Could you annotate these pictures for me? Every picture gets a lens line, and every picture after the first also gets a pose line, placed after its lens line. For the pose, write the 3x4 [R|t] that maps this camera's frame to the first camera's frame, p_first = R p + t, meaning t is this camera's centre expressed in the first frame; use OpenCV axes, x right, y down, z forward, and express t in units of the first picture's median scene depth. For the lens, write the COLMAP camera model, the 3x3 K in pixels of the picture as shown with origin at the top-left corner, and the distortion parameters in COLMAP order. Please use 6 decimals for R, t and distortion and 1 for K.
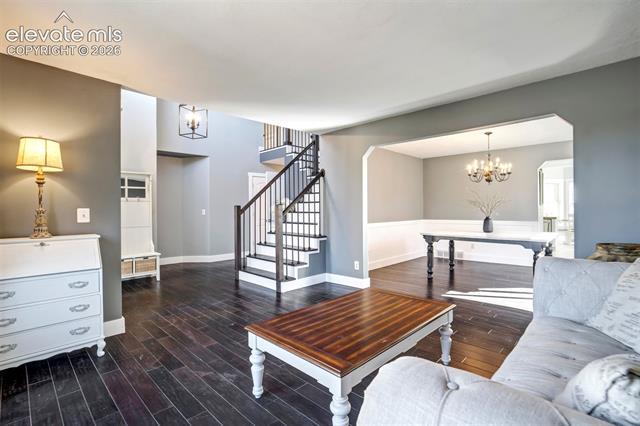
lens RADIAL K [[301.2, 0, 326.4], [0, 301.2, 210.6], [0, 0, 1]] dist [-0.013906, 0.003136]
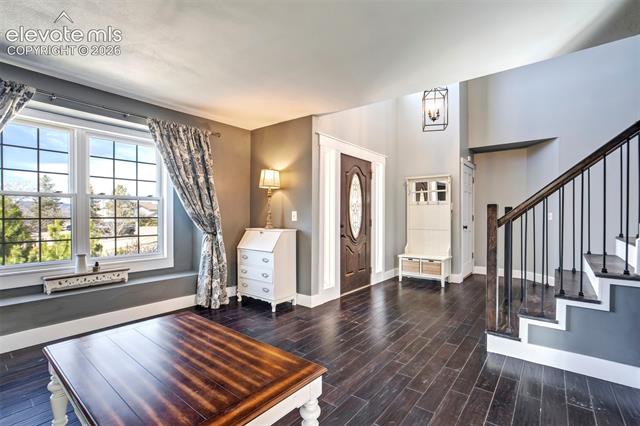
lens RADIAL K [[301.2, 0, 322.8], [0, 301.2, 216.1], [0, 0, 1]] dist [-0.013906, 0.003136]
pose [[0.095834, 0.009649, -0.995351, 0.655468], [-0.004911, 0.999945, 0.009220, 0.002361], [0.995385, 0.004005, 0.095876, 0.989079]]
